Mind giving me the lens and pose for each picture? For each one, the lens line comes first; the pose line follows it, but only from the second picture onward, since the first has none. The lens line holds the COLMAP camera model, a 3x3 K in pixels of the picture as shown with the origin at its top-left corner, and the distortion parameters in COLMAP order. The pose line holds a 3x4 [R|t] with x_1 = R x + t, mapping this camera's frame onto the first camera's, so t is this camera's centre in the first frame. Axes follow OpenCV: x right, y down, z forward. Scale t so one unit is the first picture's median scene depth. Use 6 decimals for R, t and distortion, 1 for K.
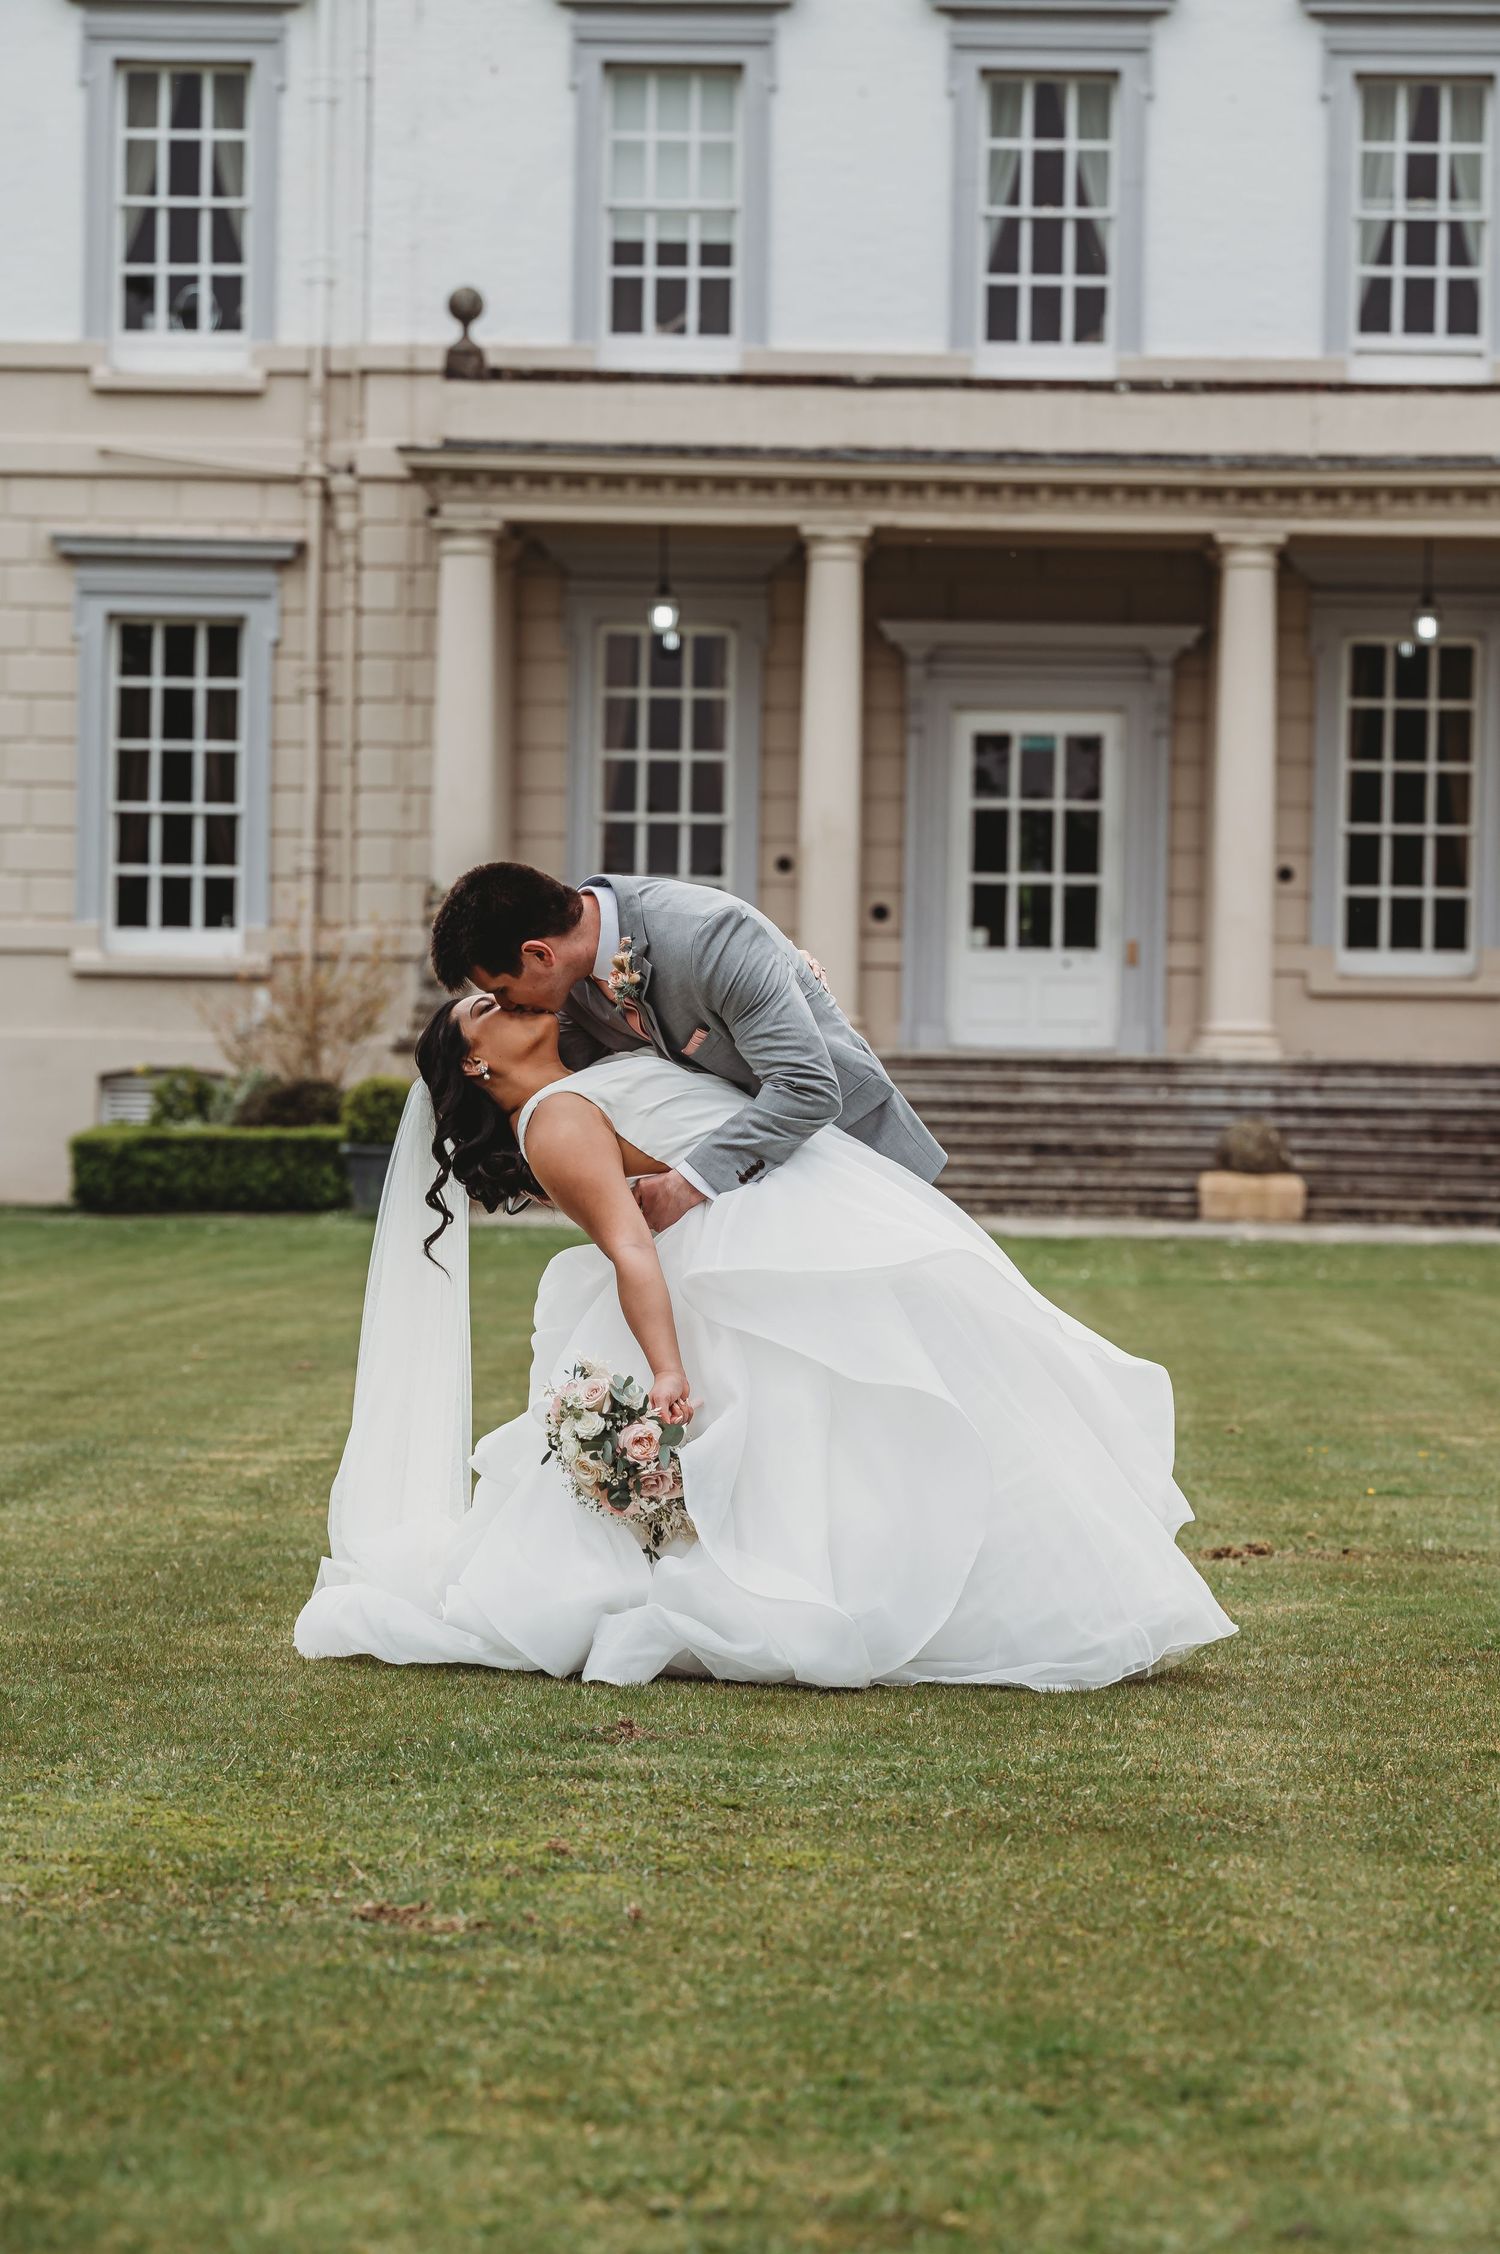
lens RADIAL K [[9512.7, 0, 750.0], [0, 9512.7, 1127.0], [0, 0, 1]] dist [-0.038405, -1.351706]
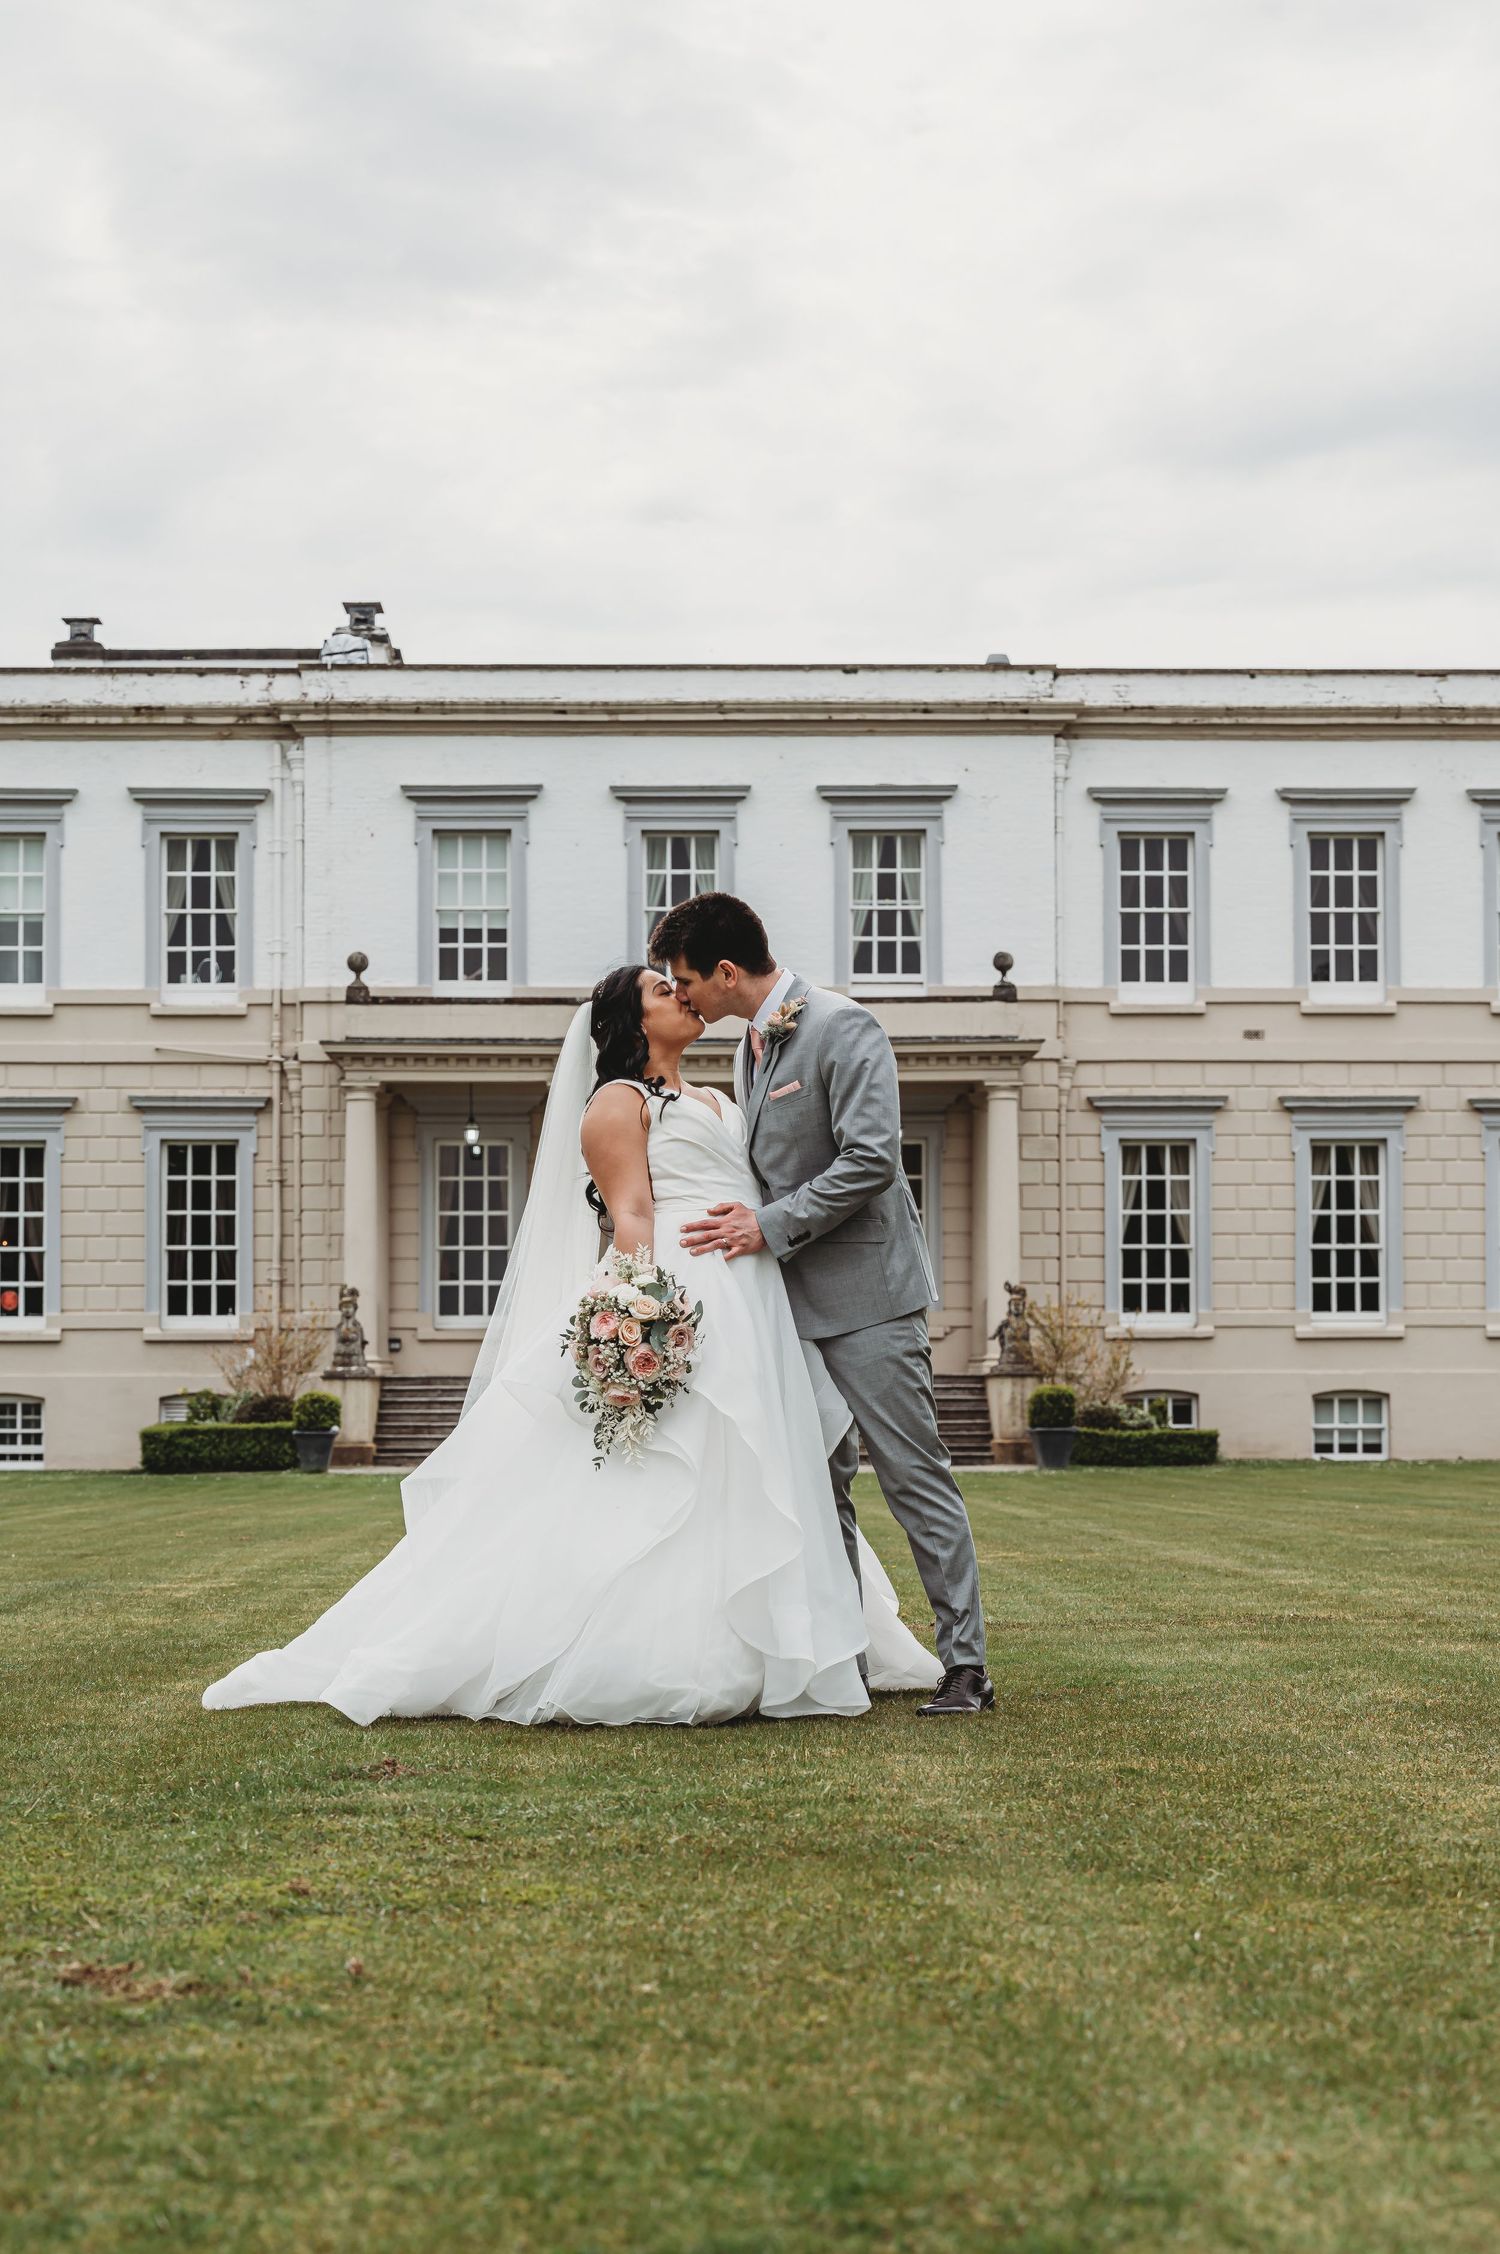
lens RADIAL K [[4591.6, 0, 750.0], [0, 4591.6, 1127.0], [0, 0, 1]] dist [-0.021377, -0.149214]
pose [[0.998676, -0.018292, 0.048079, 0.001746], [0.021836, 0.997001, -0.074243, 0.010209], [-0.046577, 0.075195, 0.996080, 0.133571]]
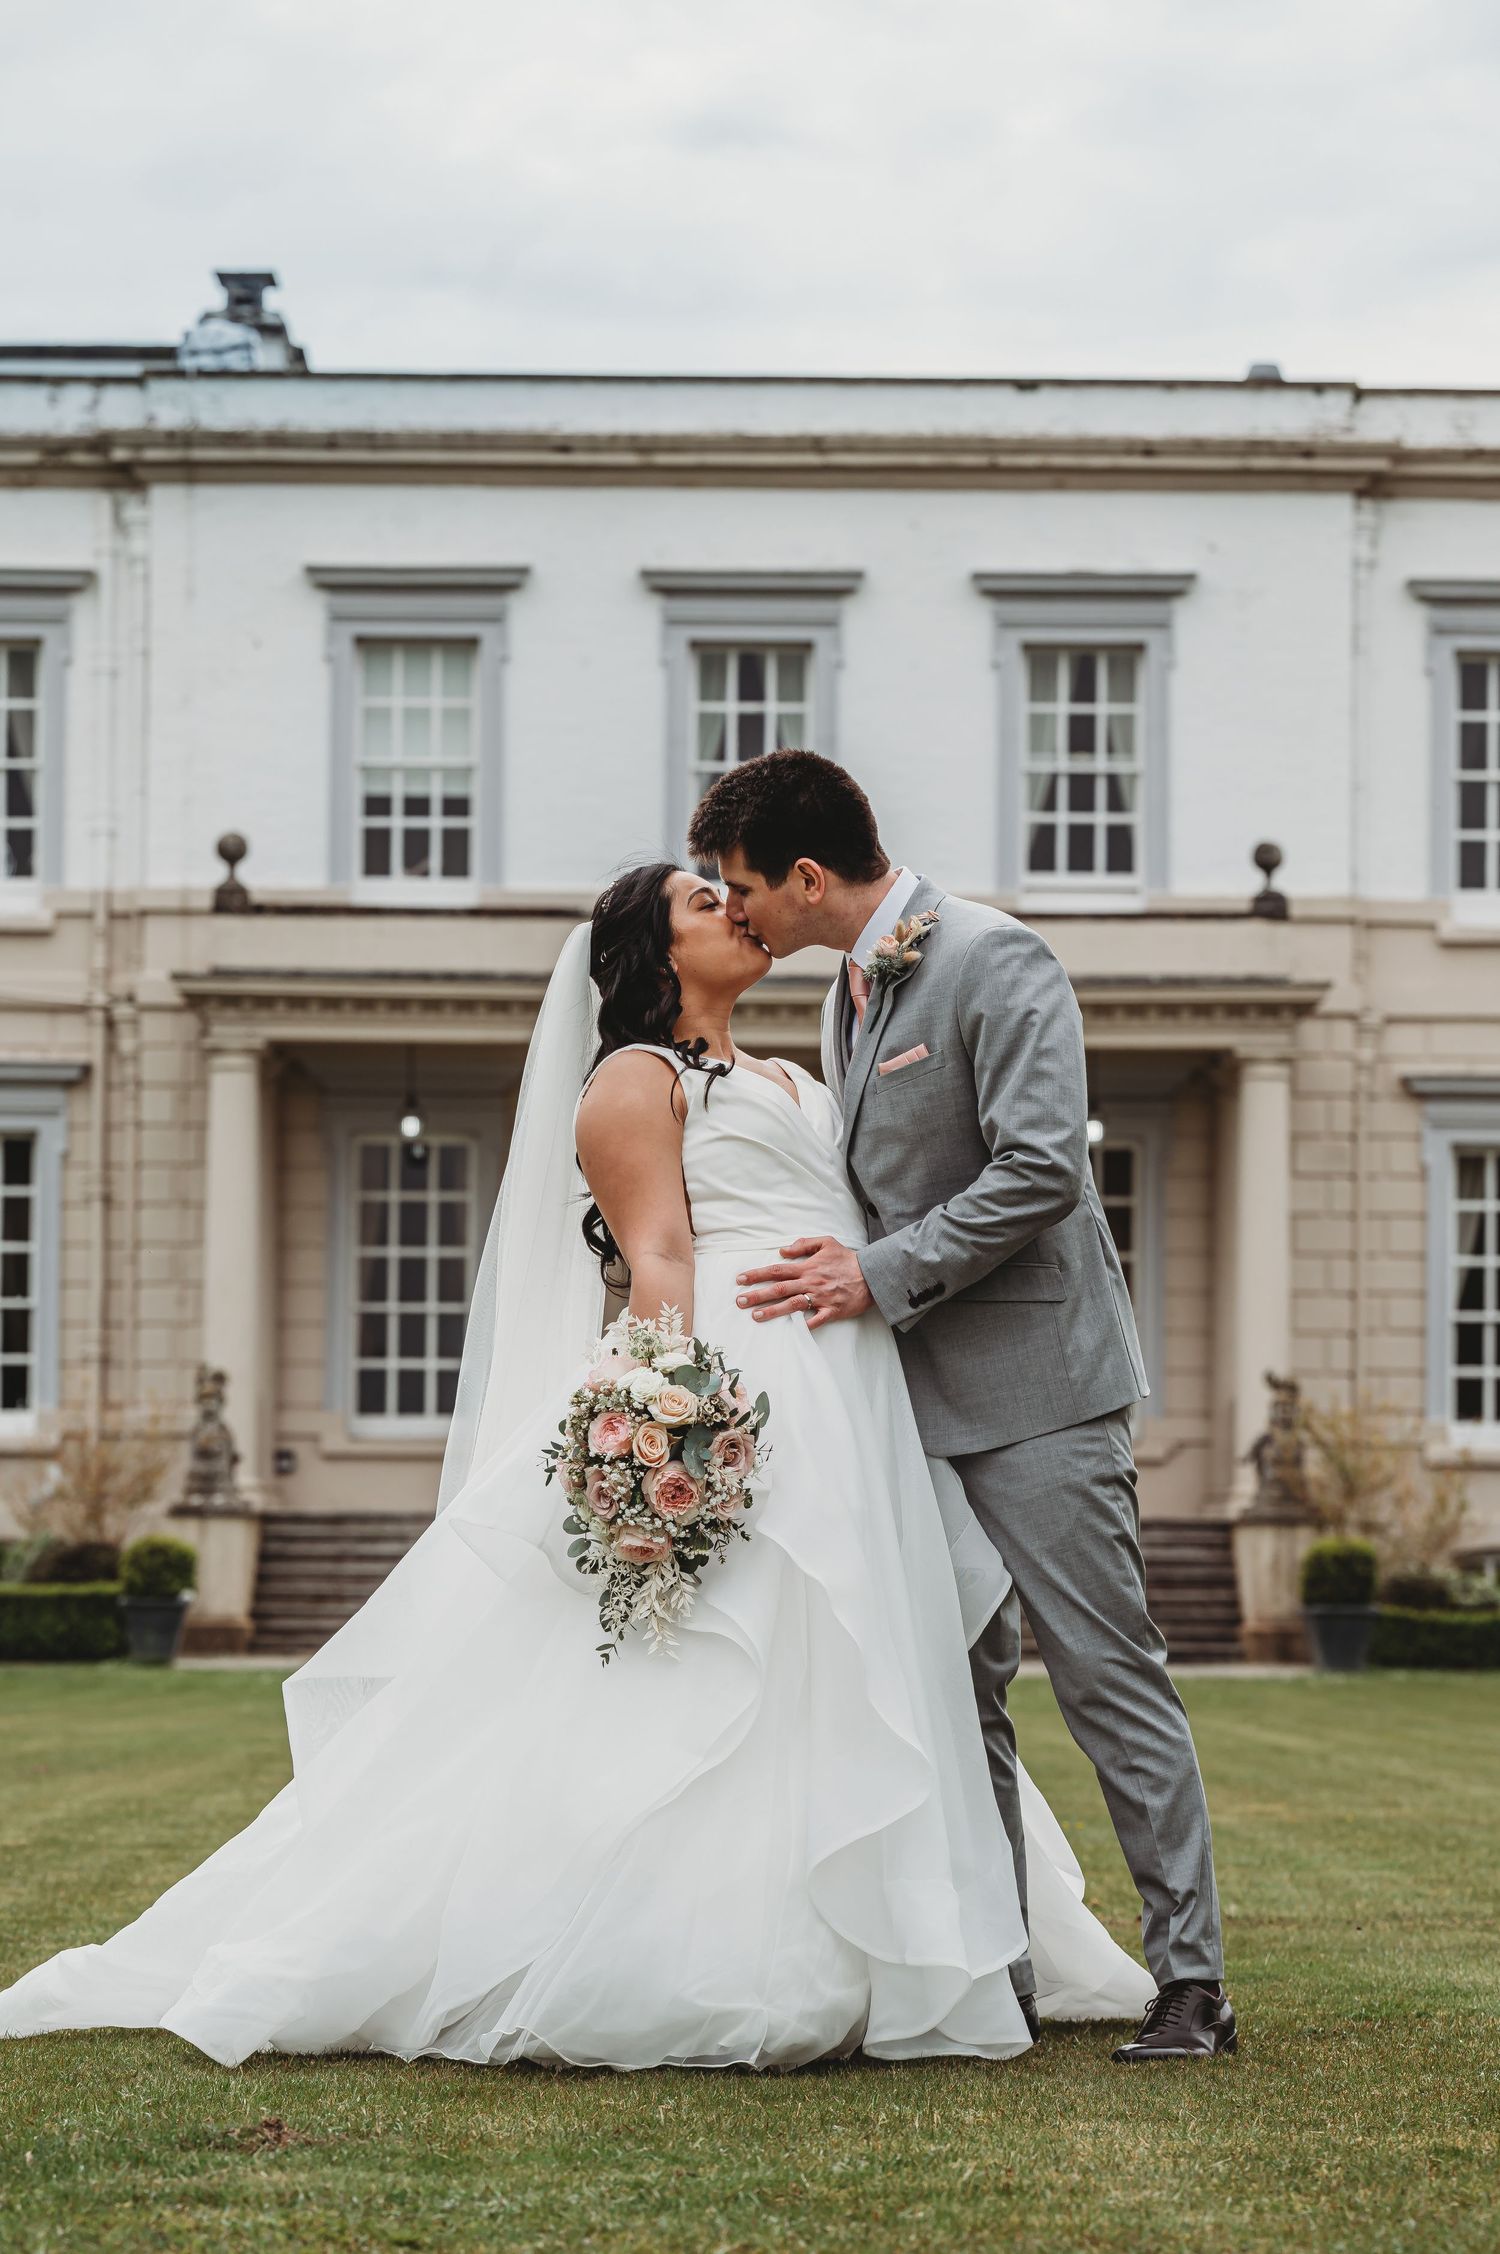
lens RADIAL K [[7168.8, 0, 750.0], [0, 7168.8, 1127.0], [0, 0, 1]] dist [-0.044573, -2.352852]
pose [[0.999375, -0.008012, 0.034424, 0.001694], [0.010517, 0.997260, -0.073227, 0.008413], [-0.033743, 0.073544, 0.996721, 0.157930]]
